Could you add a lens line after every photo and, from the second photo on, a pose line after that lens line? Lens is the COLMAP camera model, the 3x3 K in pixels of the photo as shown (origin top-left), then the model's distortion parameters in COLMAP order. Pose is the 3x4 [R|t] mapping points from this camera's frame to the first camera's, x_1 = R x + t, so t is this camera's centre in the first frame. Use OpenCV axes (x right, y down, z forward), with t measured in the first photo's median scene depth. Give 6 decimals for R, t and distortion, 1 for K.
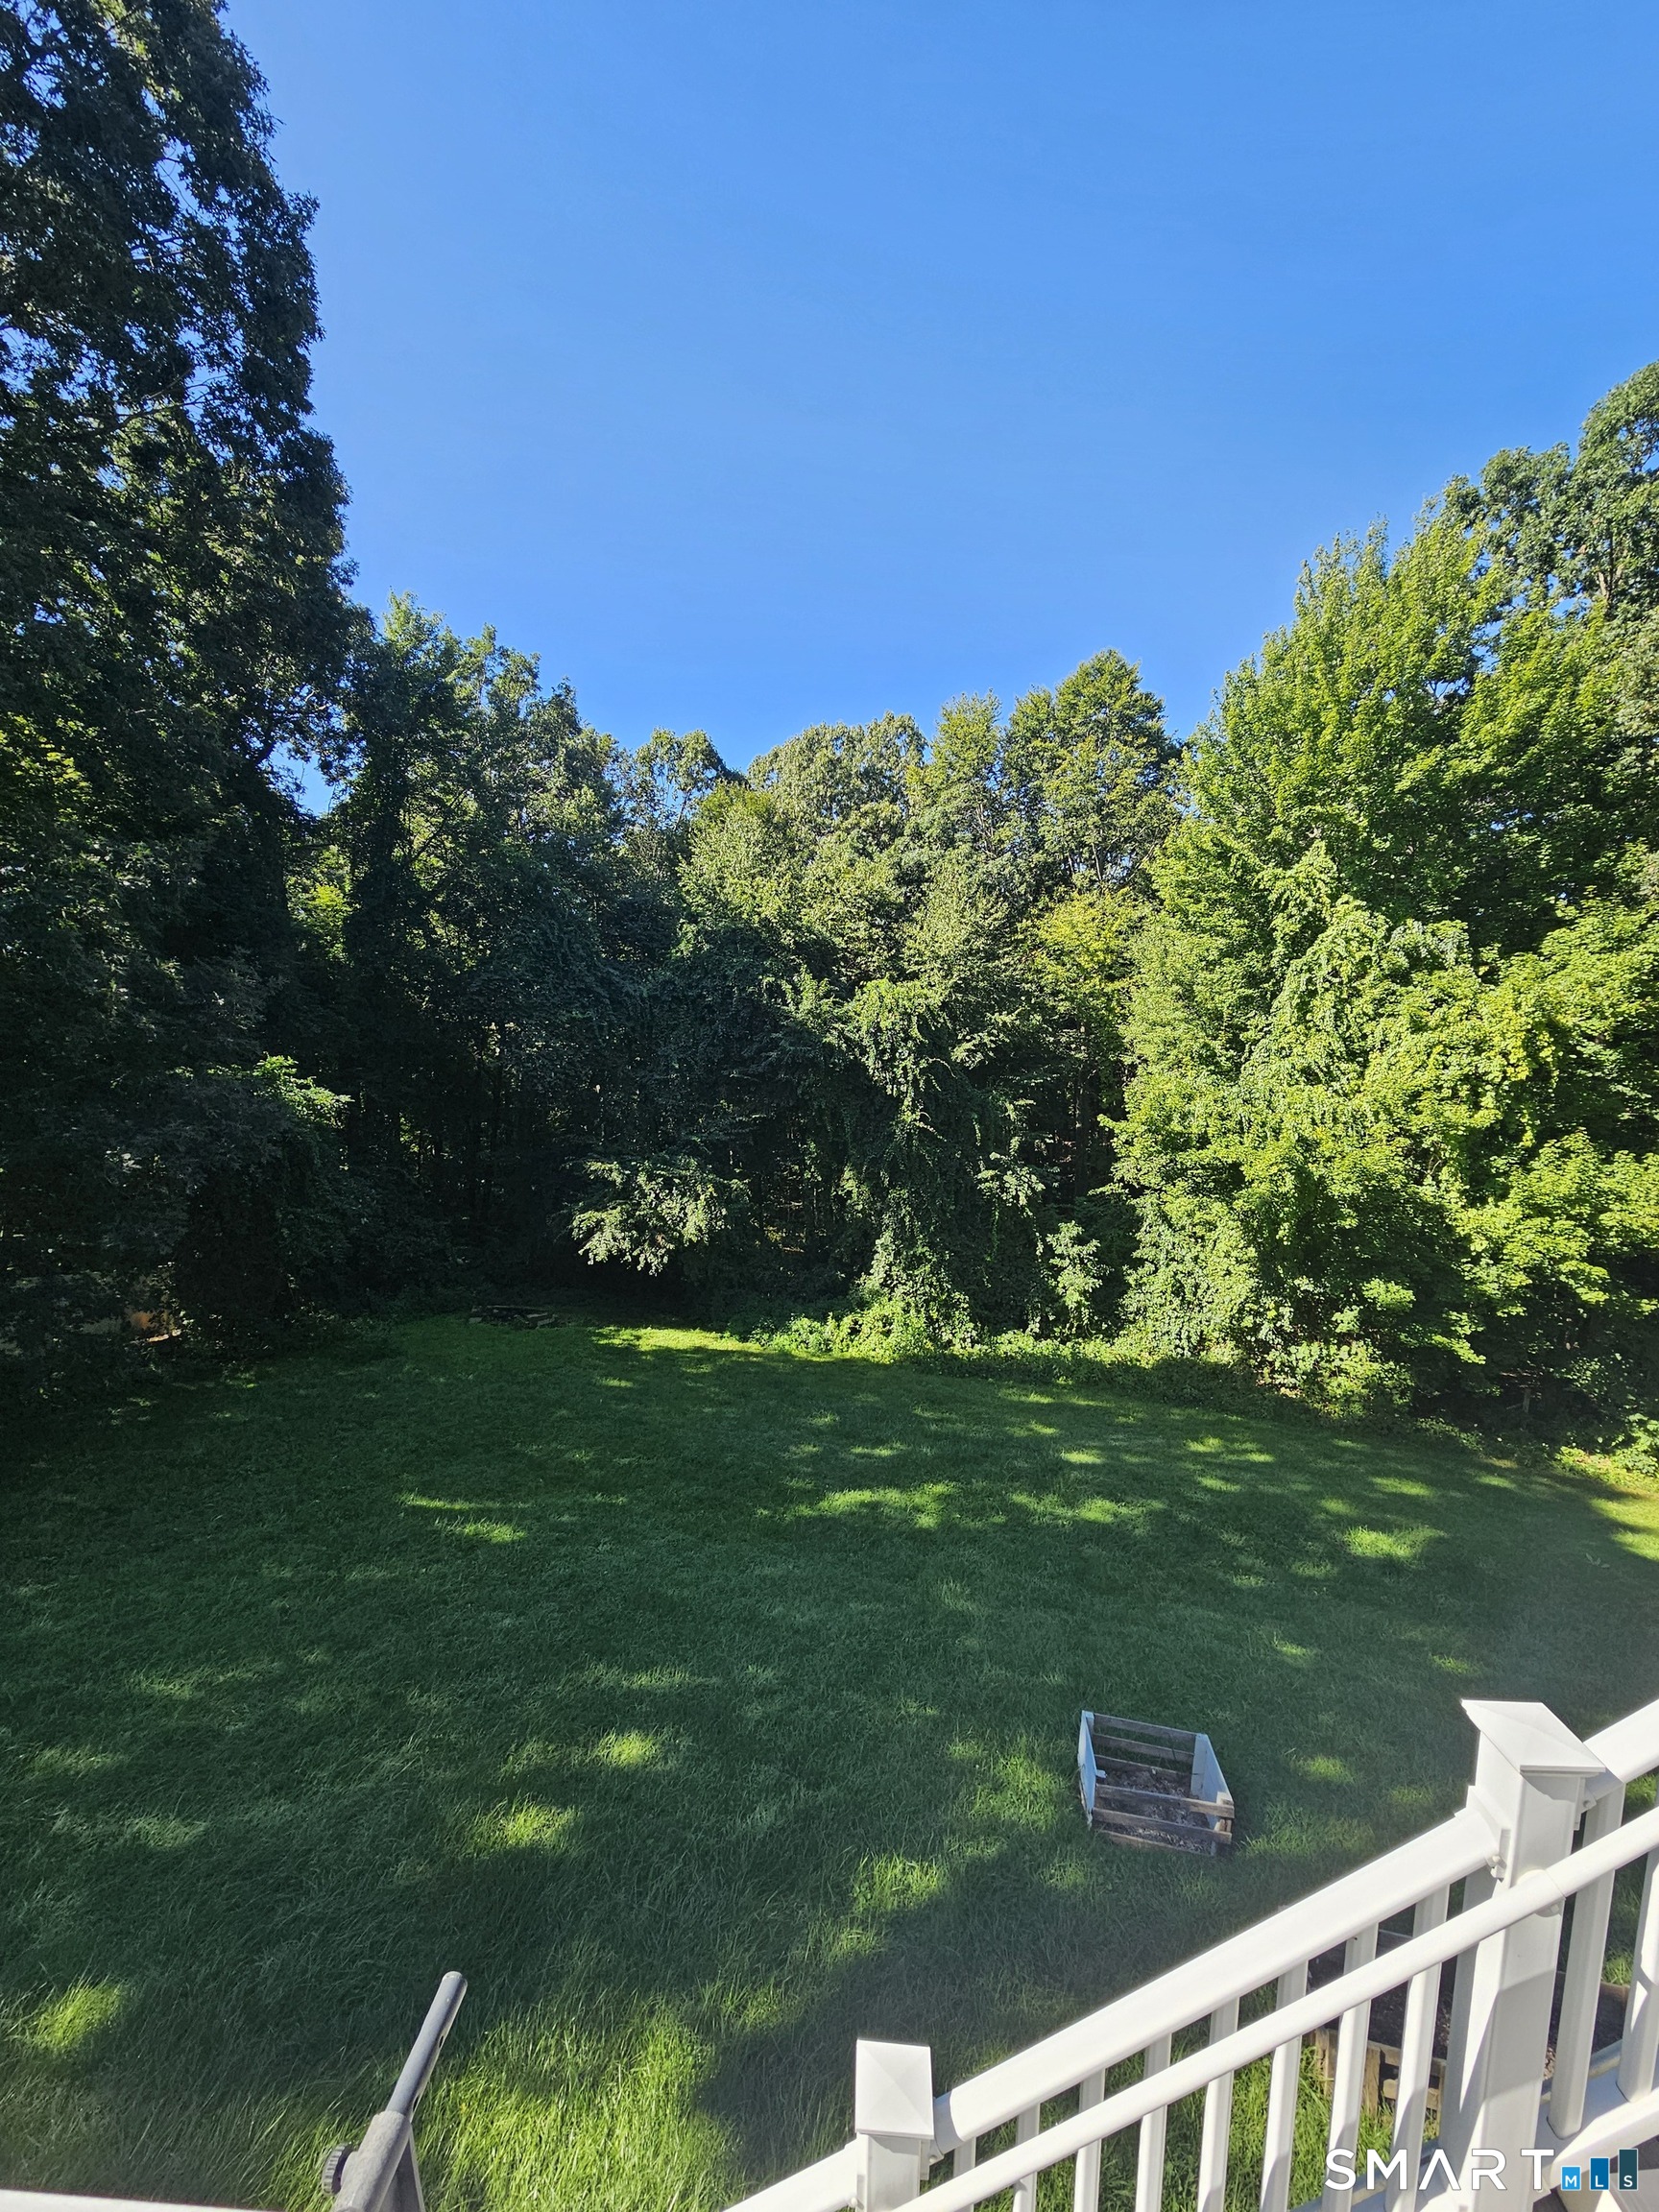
lens RADIAL K [[908.3, 0, 834.9], [0, 908.3, 1110.4], [0, 0, 1]] dist [-0.004991, 0.000345]
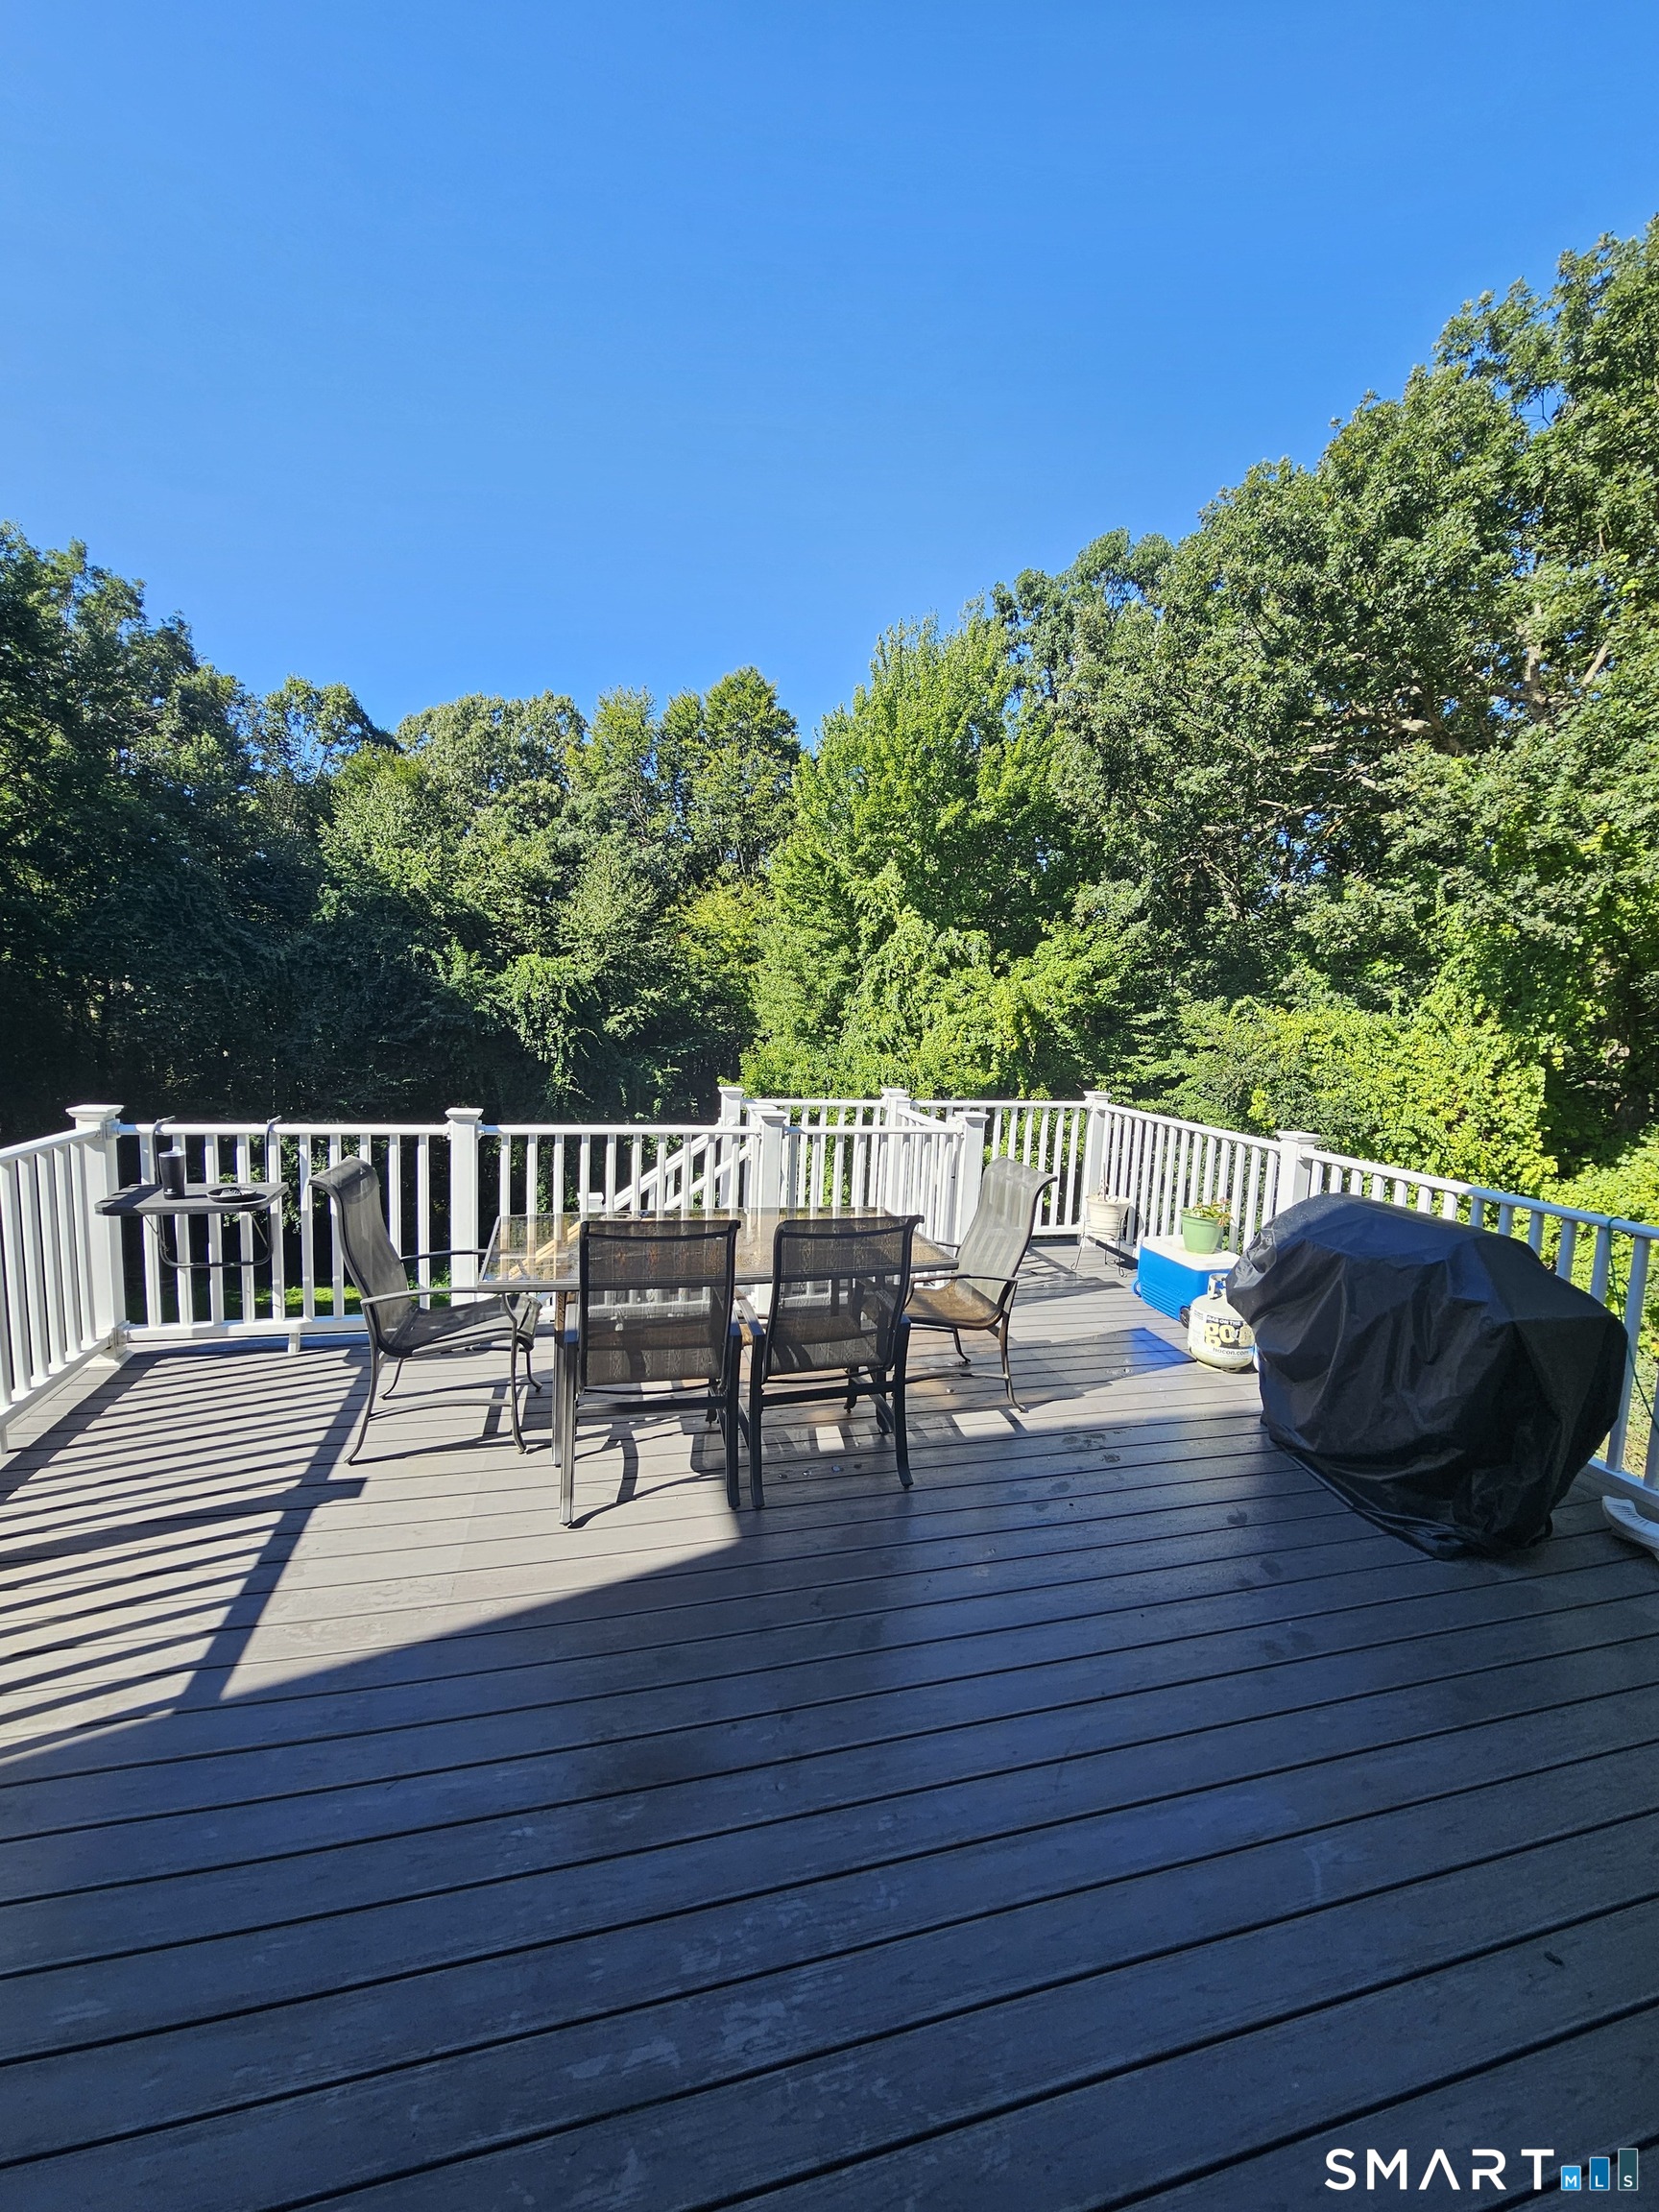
lens RADIAL K [[908.3, 0, 834.9], [0, 908.3, 1110.4], [0, 0, 1]] dist [-0.004991, 0.000345]
pose [[0.942095, -0.011078, 0.335163, 0.026411], [0.002181, 0.999636, 0.026908, 0.013758], [-0.335339, -0.024619, 0.941776, -0.144116]]
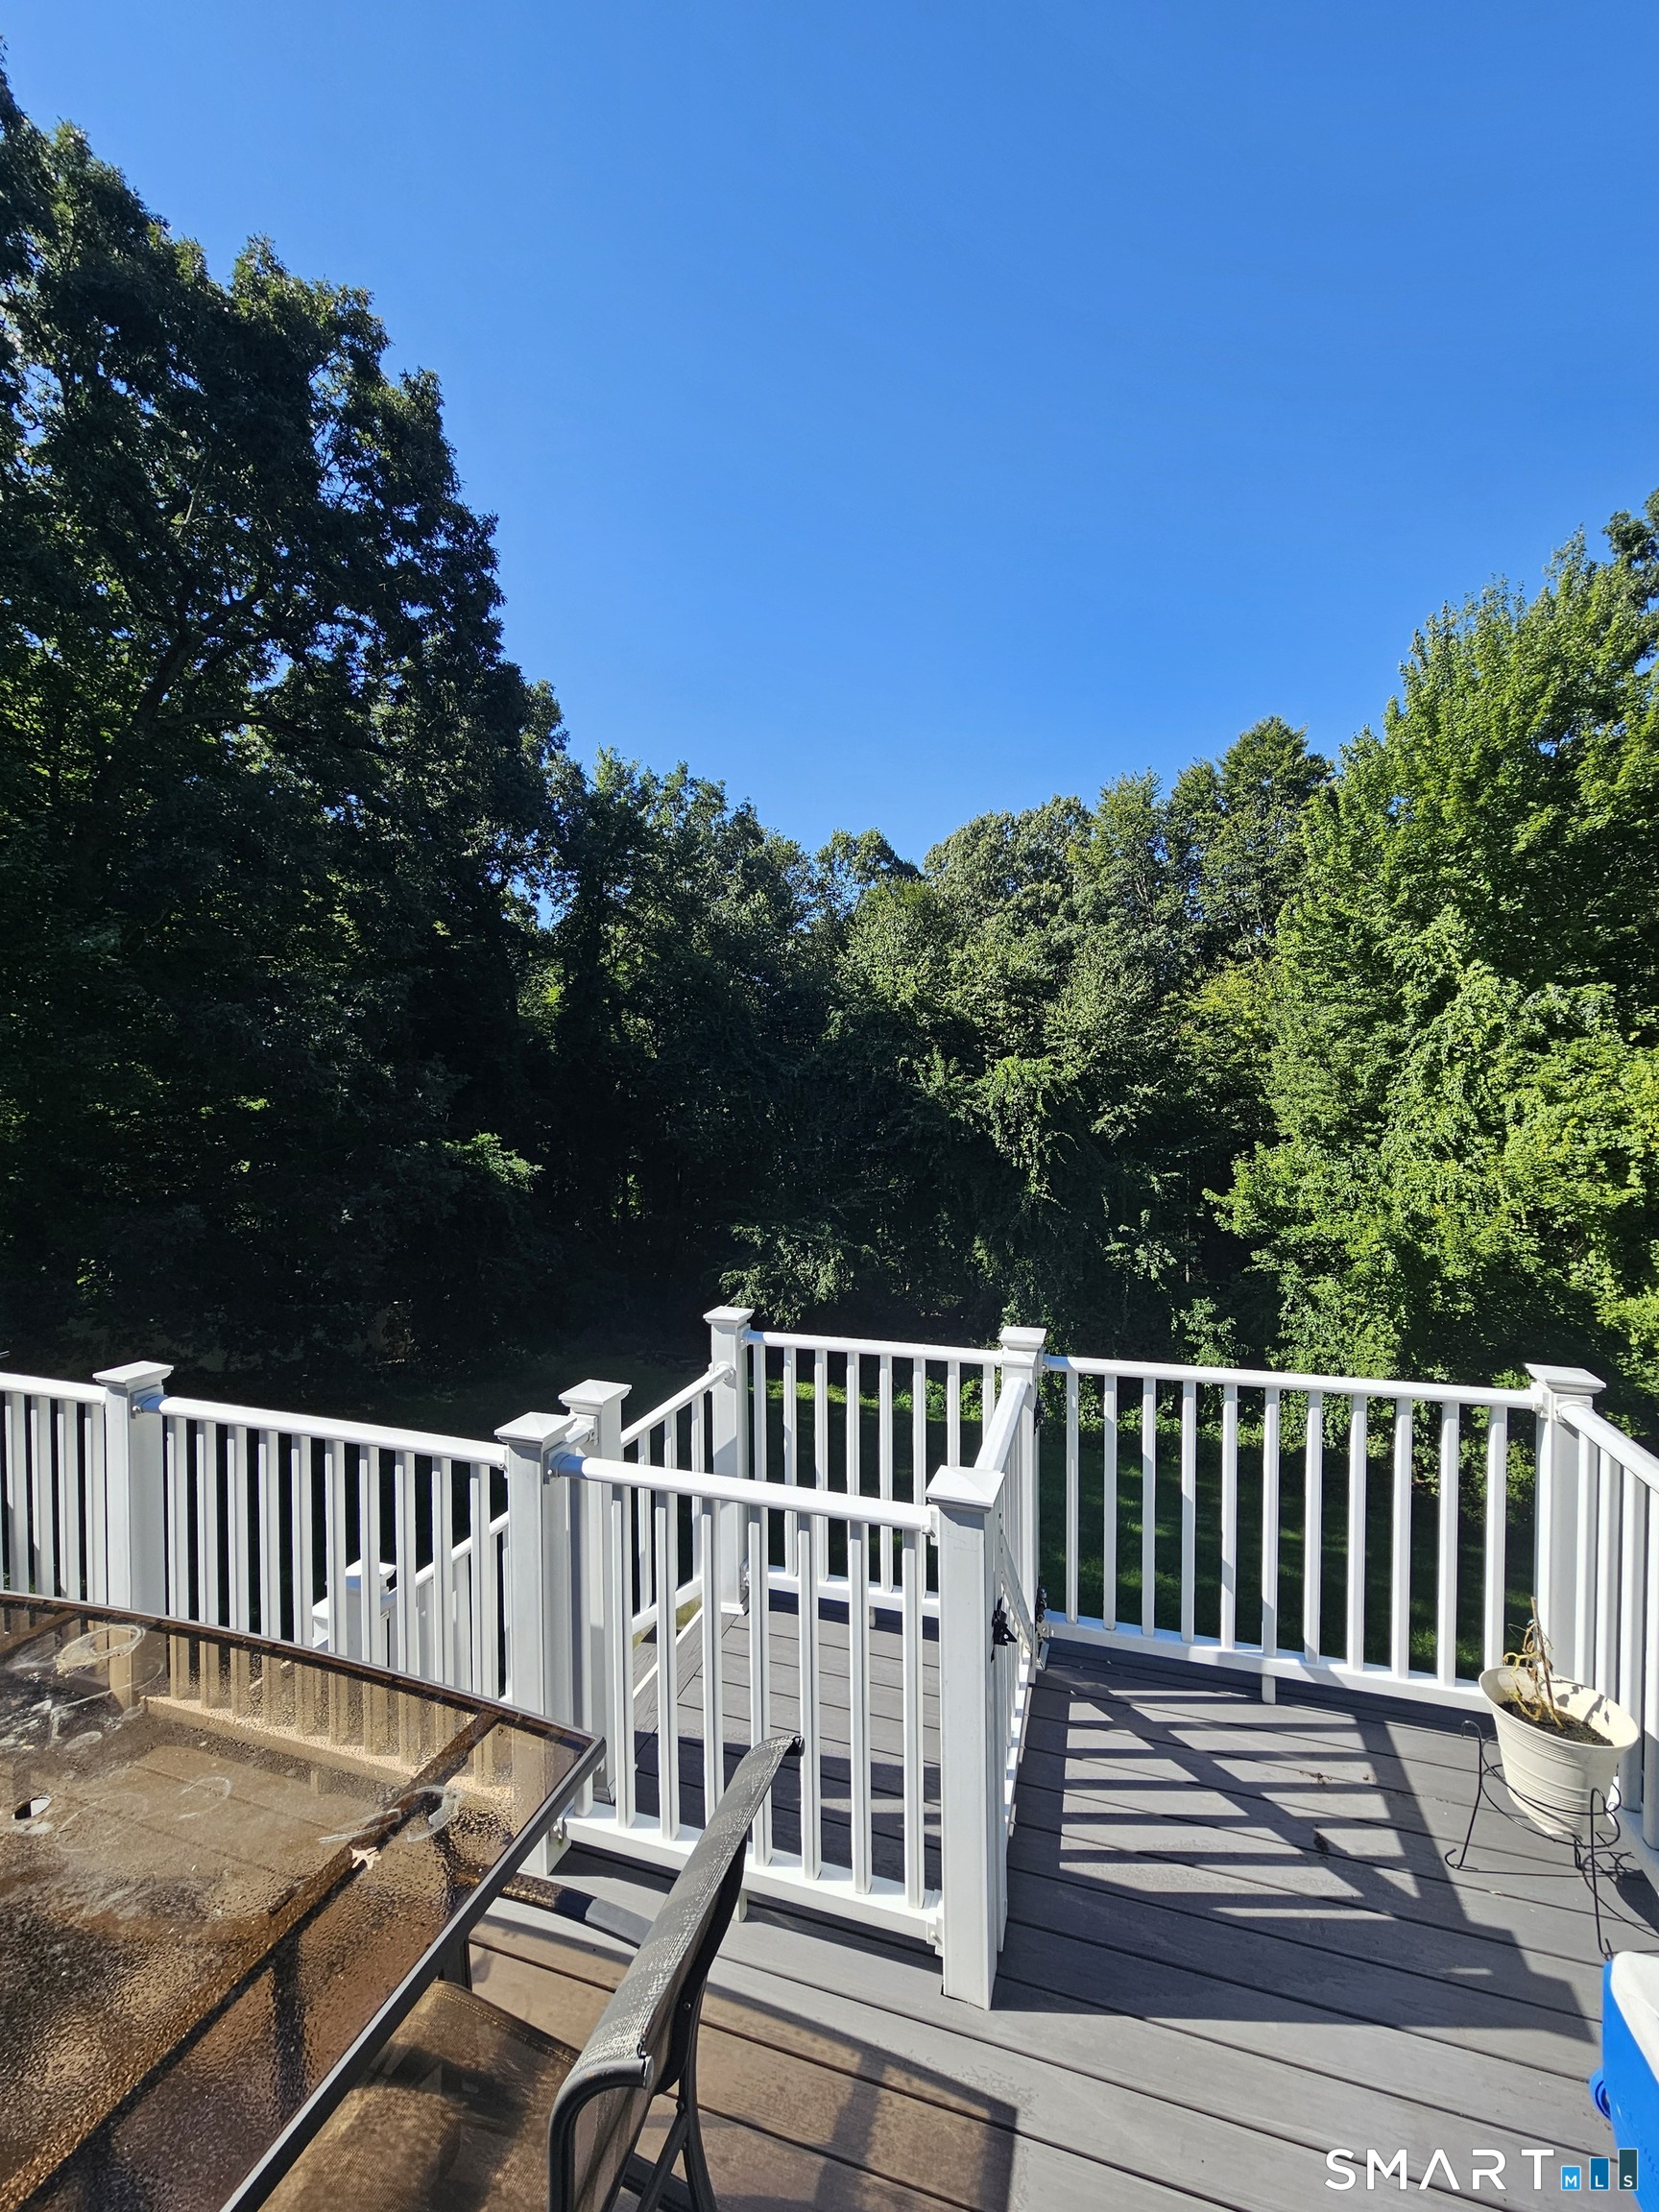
lens RADIAL K [[913.0, 0, 832.3], [0, 913.0, 1110.2], [0, 0, 1]] dist [-0.006921, -0.000150]
pose [[0.968290, -0.009786, -0.249636, 0.116405], [-0.009113, 0.997184, -0.074440, -0.002373], [0.249661, 0.074355, 0.965474, -0.064474]]
